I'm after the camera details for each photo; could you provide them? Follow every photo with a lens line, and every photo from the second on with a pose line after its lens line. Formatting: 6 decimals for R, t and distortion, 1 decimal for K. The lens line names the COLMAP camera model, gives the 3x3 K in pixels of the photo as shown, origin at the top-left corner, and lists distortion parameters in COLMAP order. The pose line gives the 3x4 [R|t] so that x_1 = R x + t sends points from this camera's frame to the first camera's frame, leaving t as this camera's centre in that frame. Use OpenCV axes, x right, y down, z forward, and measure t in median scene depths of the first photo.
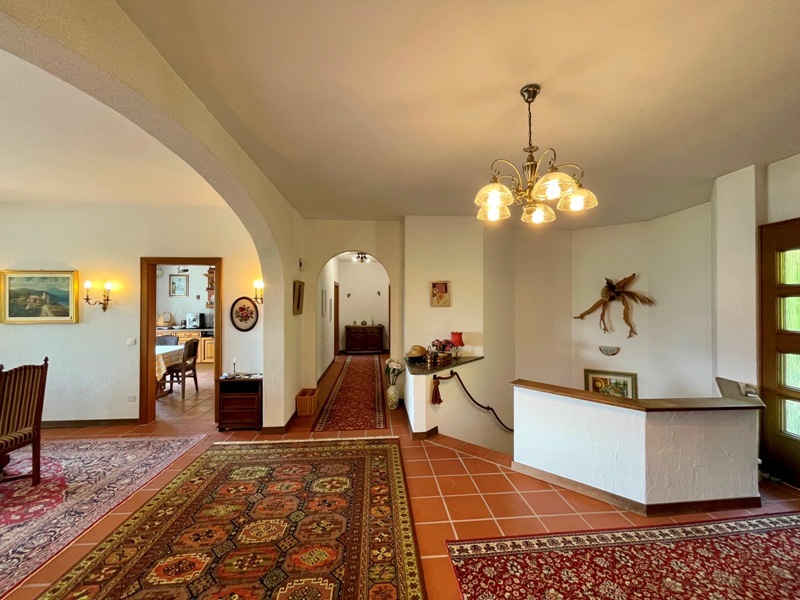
lens RADIAL K [[329.4, 0, 400.0], [0, 329.4, 300.0], [0, 0, 1]] dist [0.002519, 0.000361]
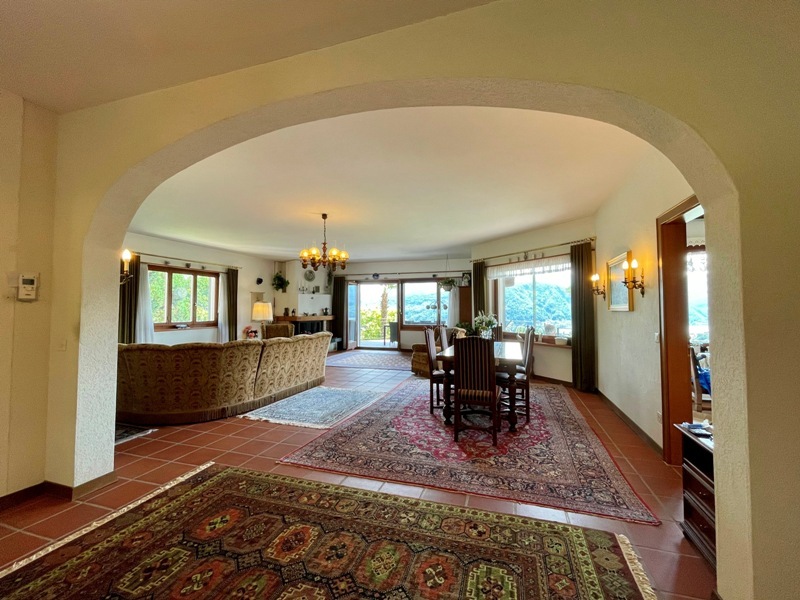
lens RADIAL K [[329.4, 0, 400.0], [0, 329.4, 300.0], [0, 0, 1]] dist [0.002519, 0.000361]
pose [[-0.377077, -0.027884, -0.925762, 0.112928], [0.020374, 0.999055, -0.038390, 0.101160], [0.925958, -0.033337, -0.376153, 1.295179]]
